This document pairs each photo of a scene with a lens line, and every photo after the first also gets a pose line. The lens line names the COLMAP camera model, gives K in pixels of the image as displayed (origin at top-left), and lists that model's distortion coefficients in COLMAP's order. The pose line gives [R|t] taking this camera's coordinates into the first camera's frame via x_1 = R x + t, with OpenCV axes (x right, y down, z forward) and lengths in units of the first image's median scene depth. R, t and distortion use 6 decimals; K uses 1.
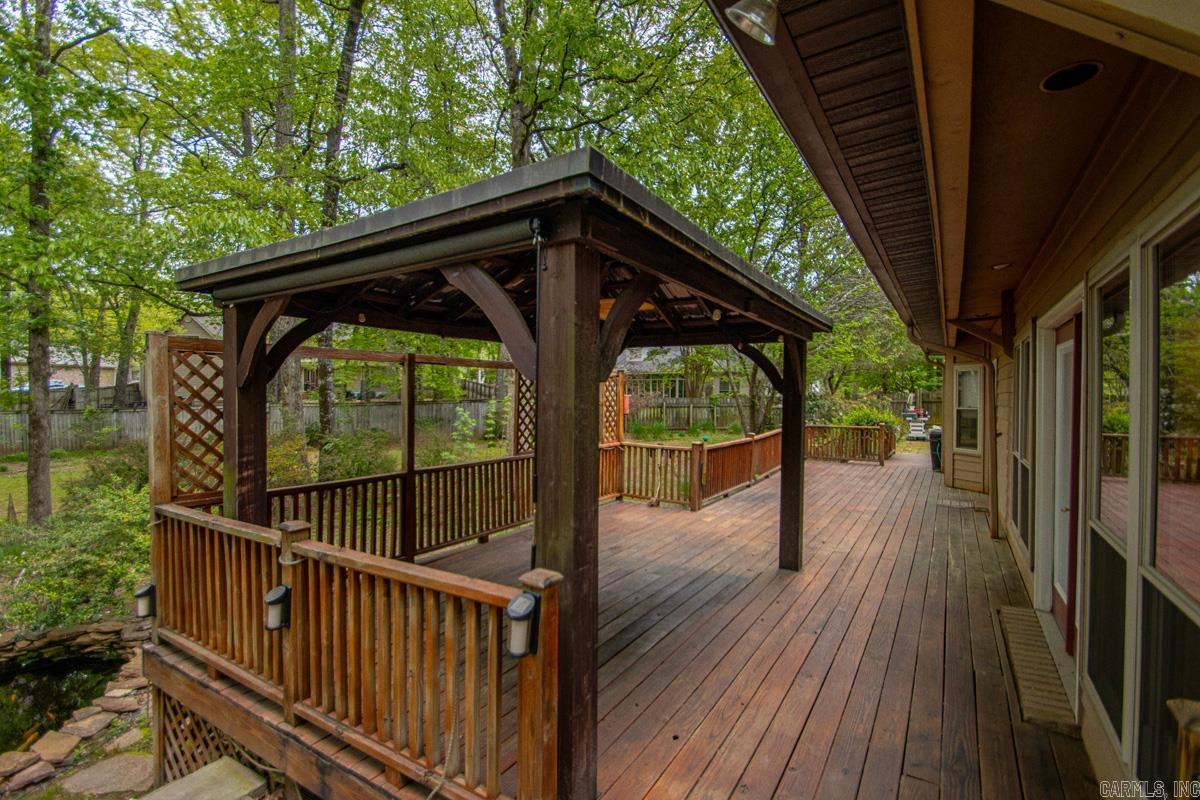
lens RADIAL K [[560.3, 0, 587.1], [0, 560.3, 402.9], [0, 0, 1]] dist [0.017363, -0.017387]
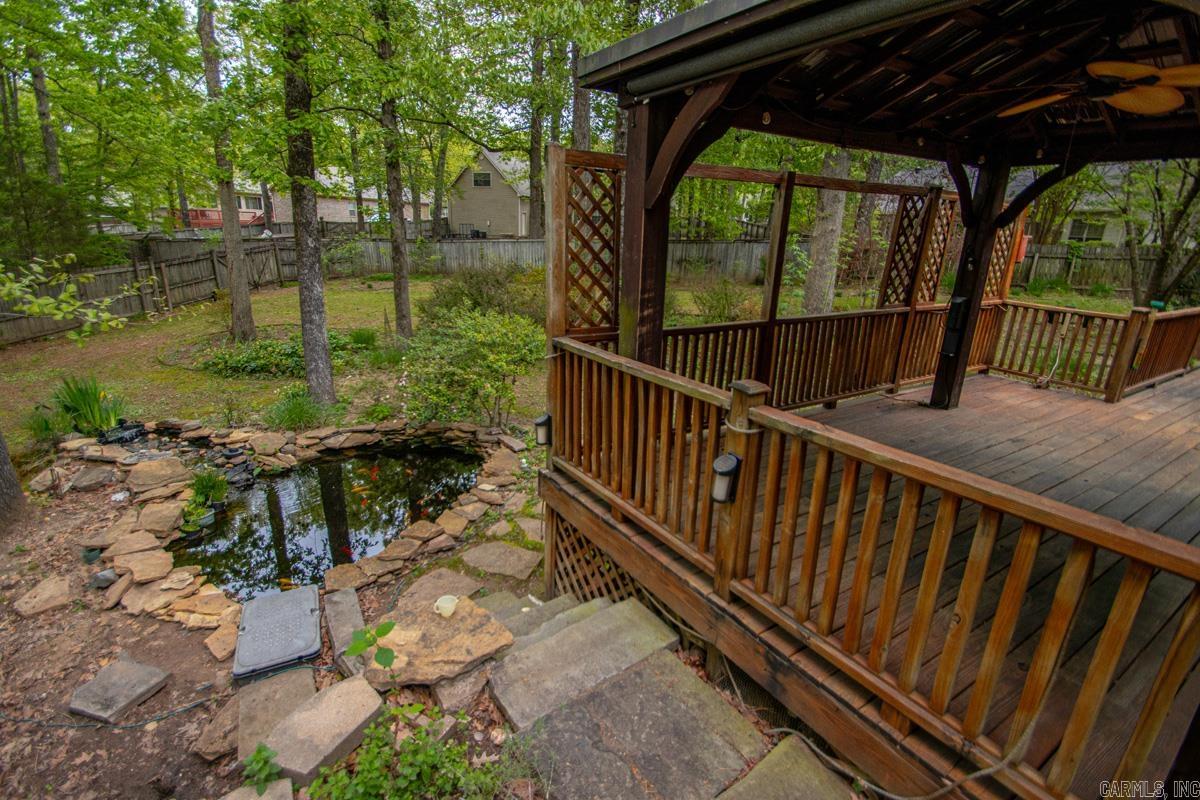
lens RADIAL K [[560.3, 0, 587.1], [0, 560.3, 402.9], [0, 0, 1]] dist [0.017363, -0.017387]
pose [[0.908026, 0.142006, -0.394111, -0.218050], [-0.029257, 0.959992, 0.278496, 0.012985], [0.417891, -0.241351, 0.875852, 0.102865]]
